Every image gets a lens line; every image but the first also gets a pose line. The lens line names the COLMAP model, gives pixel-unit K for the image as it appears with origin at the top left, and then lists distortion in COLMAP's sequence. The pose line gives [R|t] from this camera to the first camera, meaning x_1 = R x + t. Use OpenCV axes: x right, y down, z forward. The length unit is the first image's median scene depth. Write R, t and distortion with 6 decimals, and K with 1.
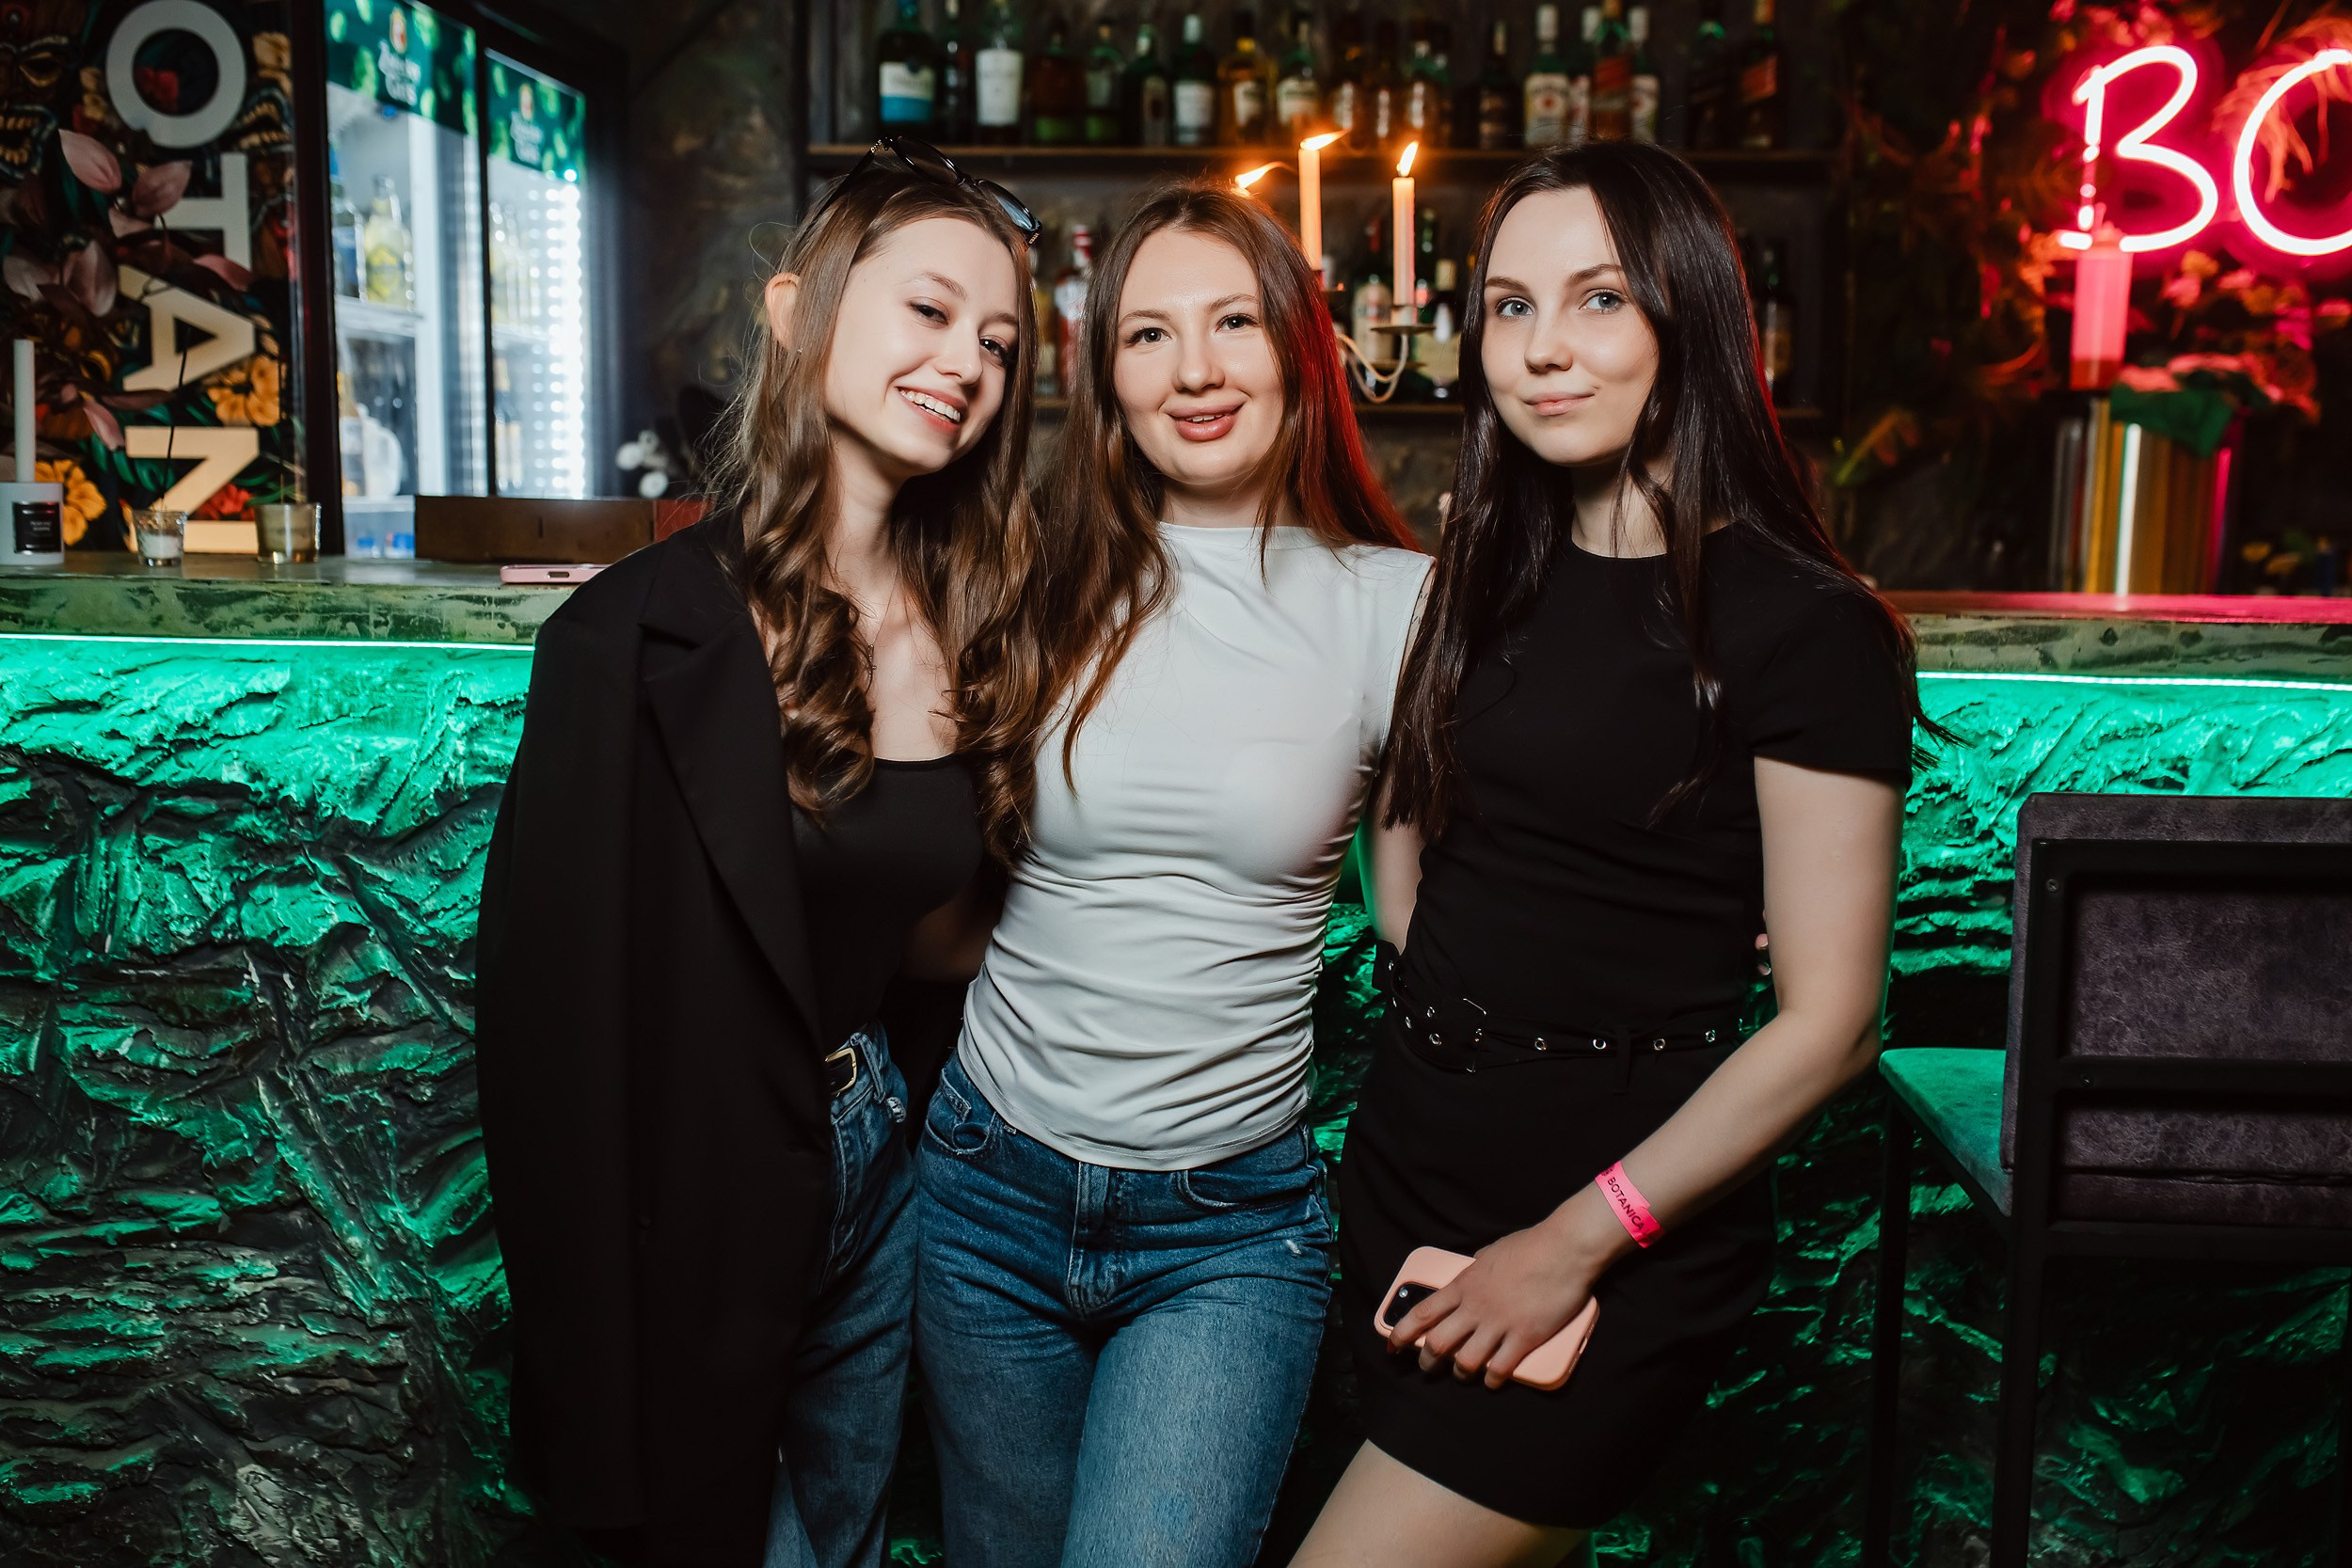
lens RADIAL K [[2272.1, 0, 1176.0], [0, 2272.1, 784.0], [0, 0, 1]] dist [-0.048810, 0.089032]
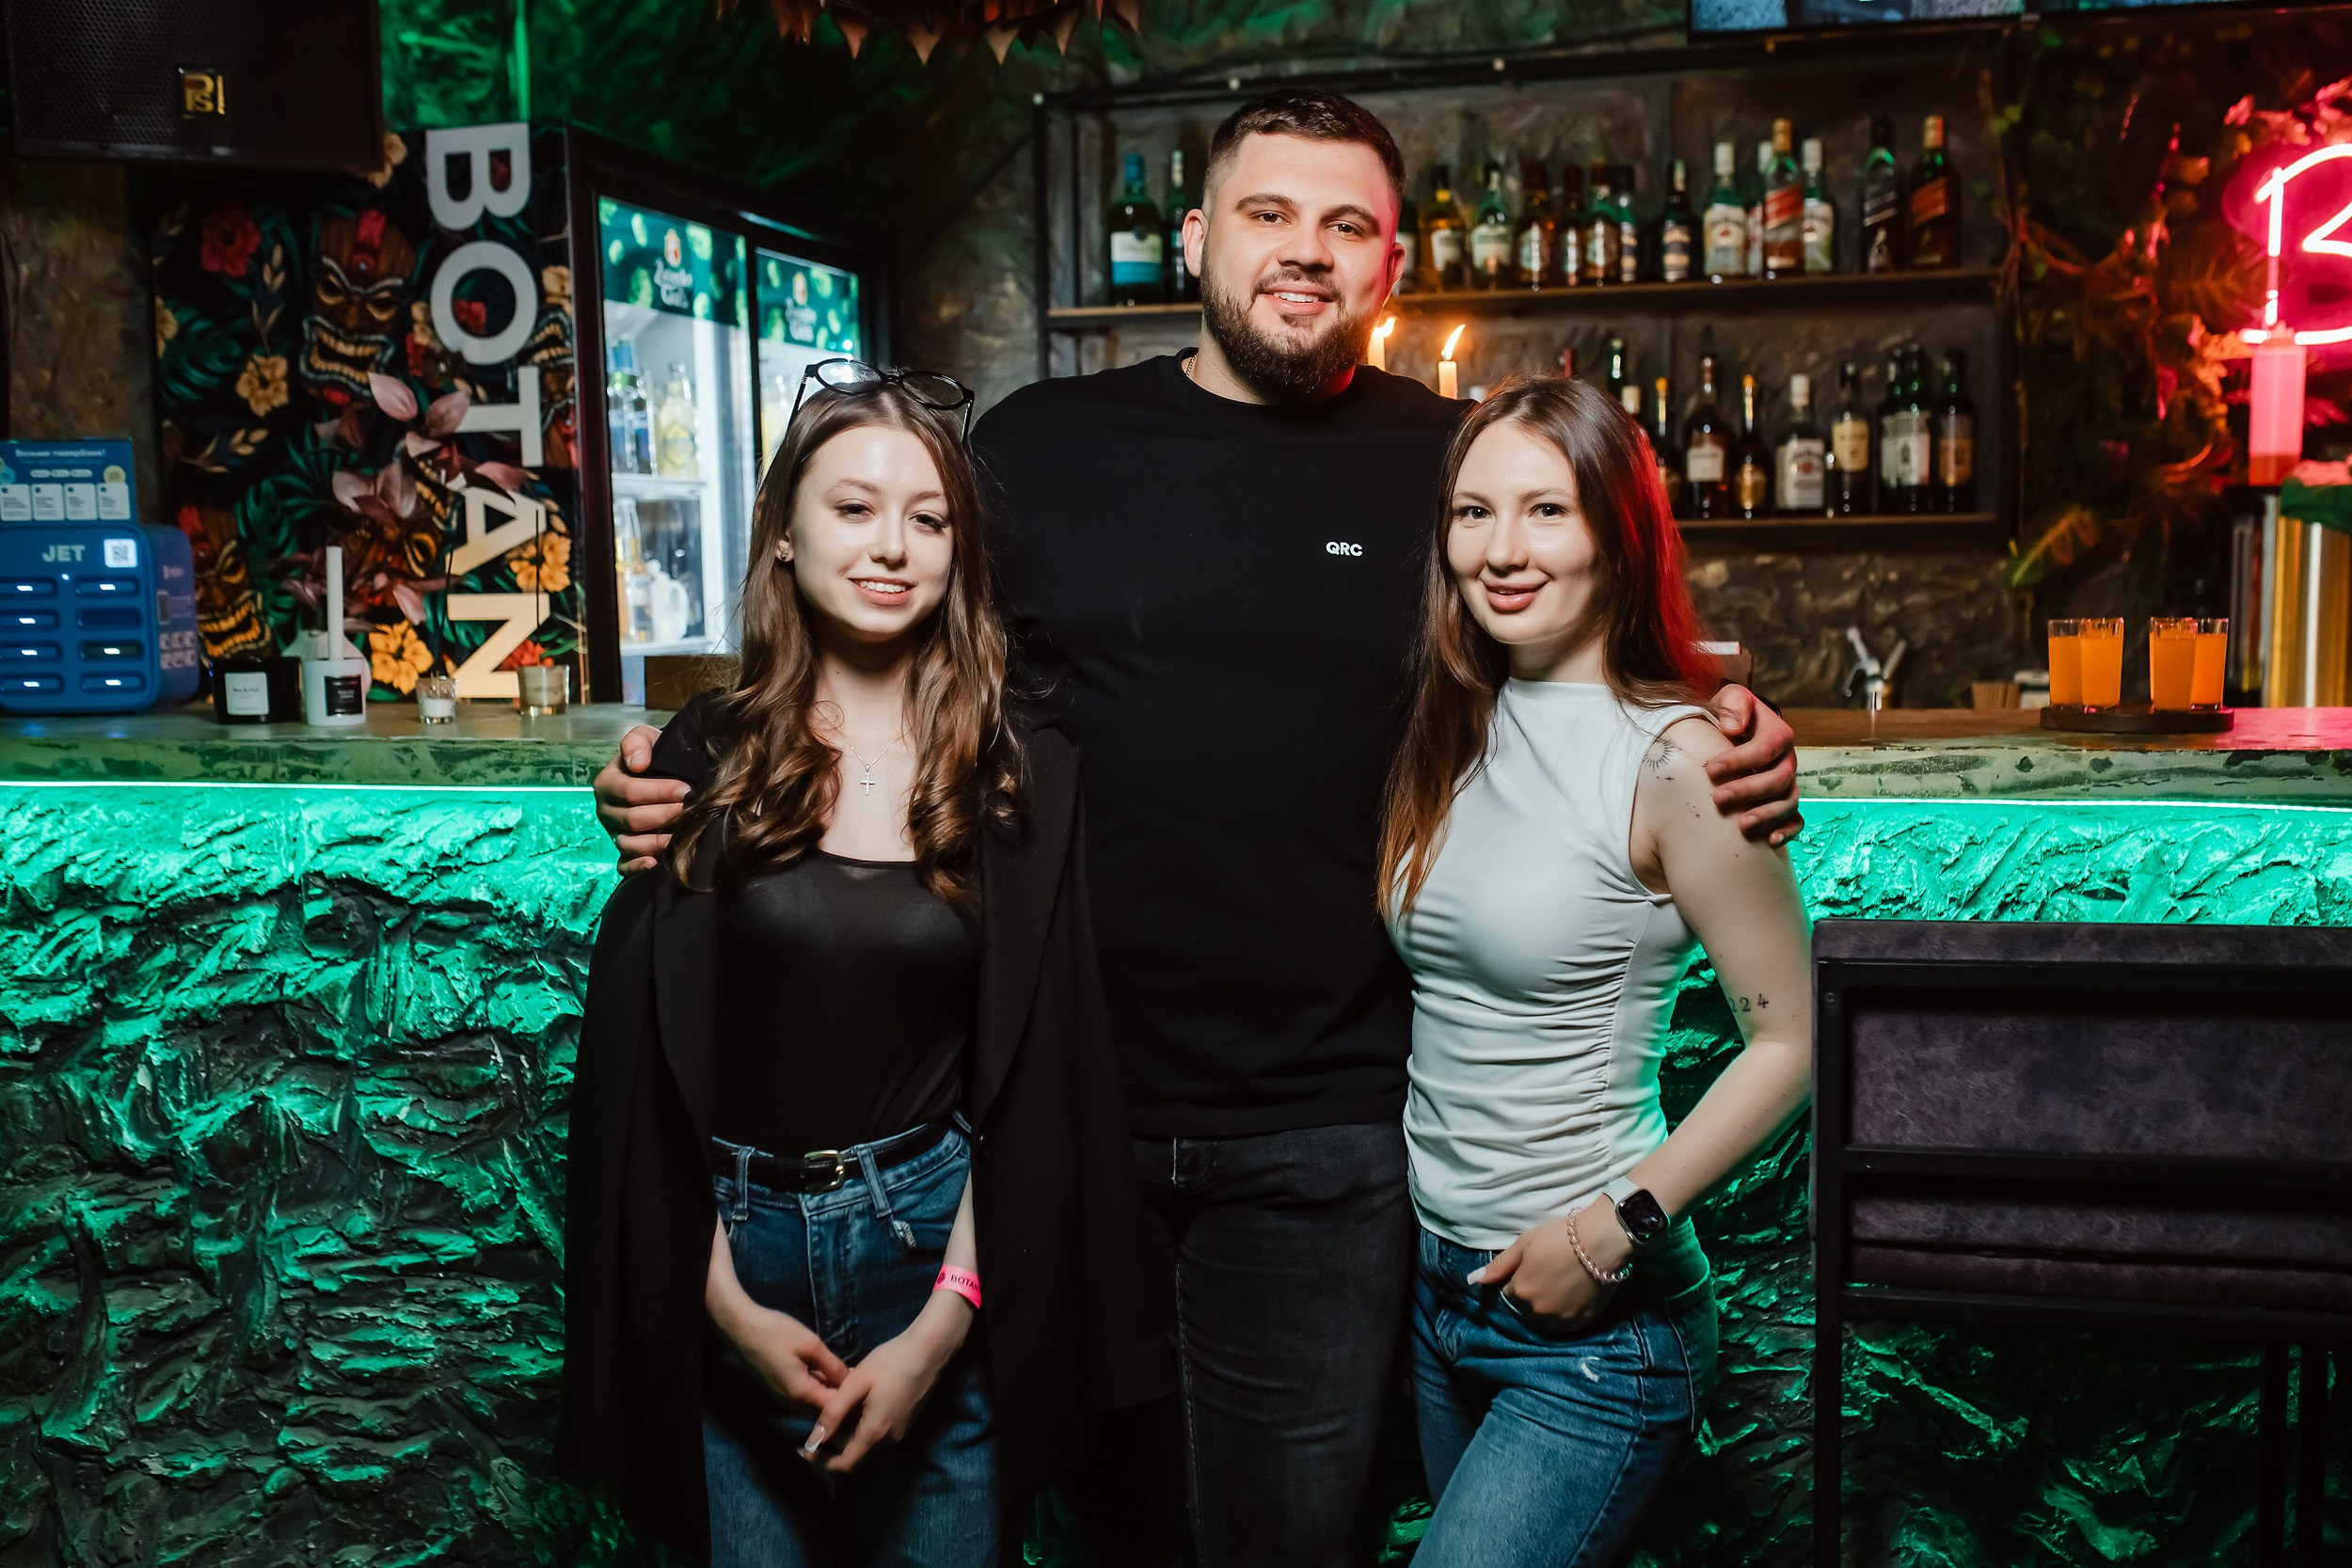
lens RADIAL K [[2266.1, 0, 1176.0], [0, 2266.1, 784.0], [0, 0, 1]] dist [-0.024787, 0.036103]
pose [[0.982831, -0.014533, -0.183935, 0.179903], [0.008984, 0.999480, -0.030966, -0.021802], [0.184289, 0.028781, 0.982451, -0.145257]]
